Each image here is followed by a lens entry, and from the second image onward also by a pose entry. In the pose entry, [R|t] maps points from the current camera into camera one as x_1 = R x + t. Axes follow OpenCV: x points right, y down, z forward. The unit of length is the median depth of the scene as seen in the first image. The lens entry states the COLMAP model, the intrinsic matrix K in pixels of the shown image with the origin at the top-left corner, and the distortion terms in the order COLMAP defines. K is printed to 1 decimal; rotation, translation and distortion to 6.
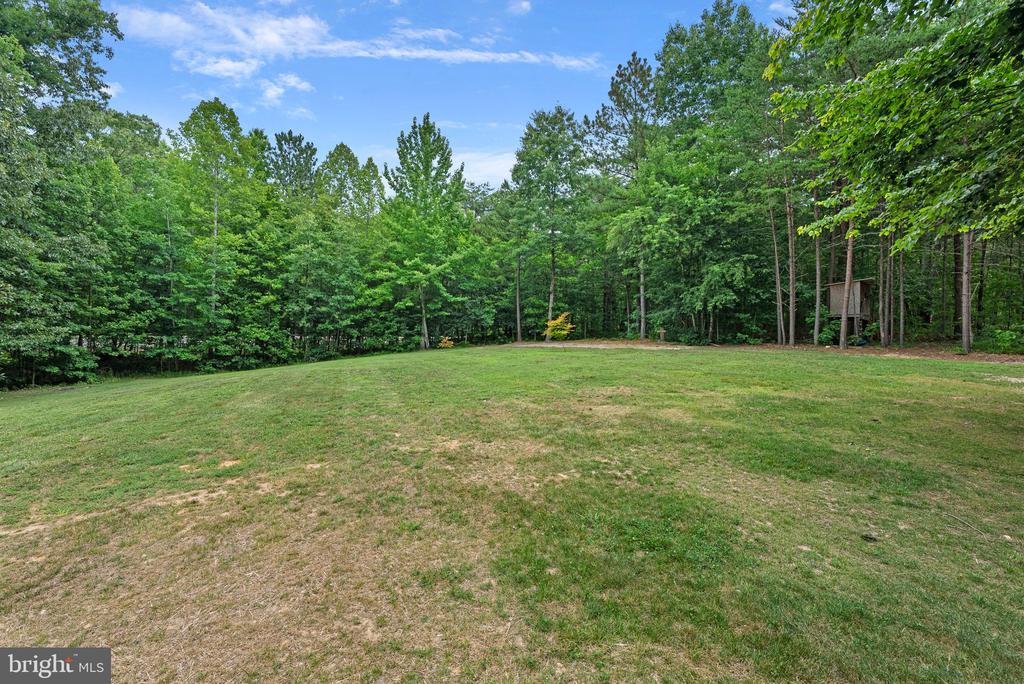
lens RADIAL K [[469.1, 0, 513.5], [0, 469.1, 338.3], [0, 0, 1]] dist [-0.004881, -0.000499]
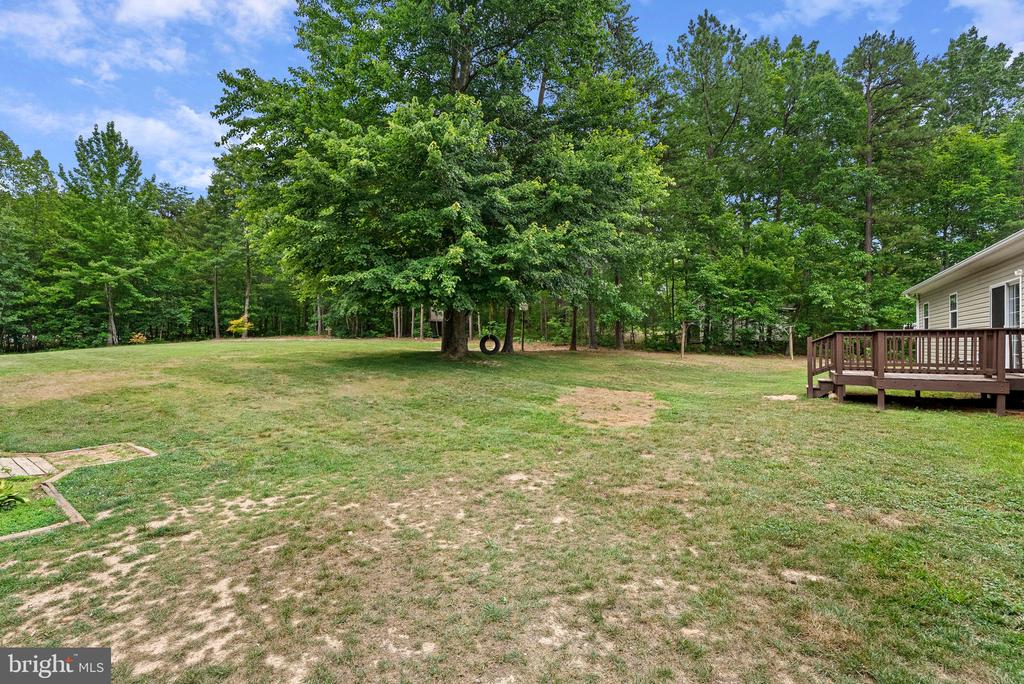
lens RADIAL K [[469.1, 0, 508.2], [0, 469.1, 350.6], [0, 0, 1]] dist [-0.004881, -0.000499]
pose [[0.860110, -0.014190, 0.509912, 0.041302], [0.002741, 0.999727, 0.023197, 0.013729], [-0.510102, -0.018554, 0.859914, -0.375051]]
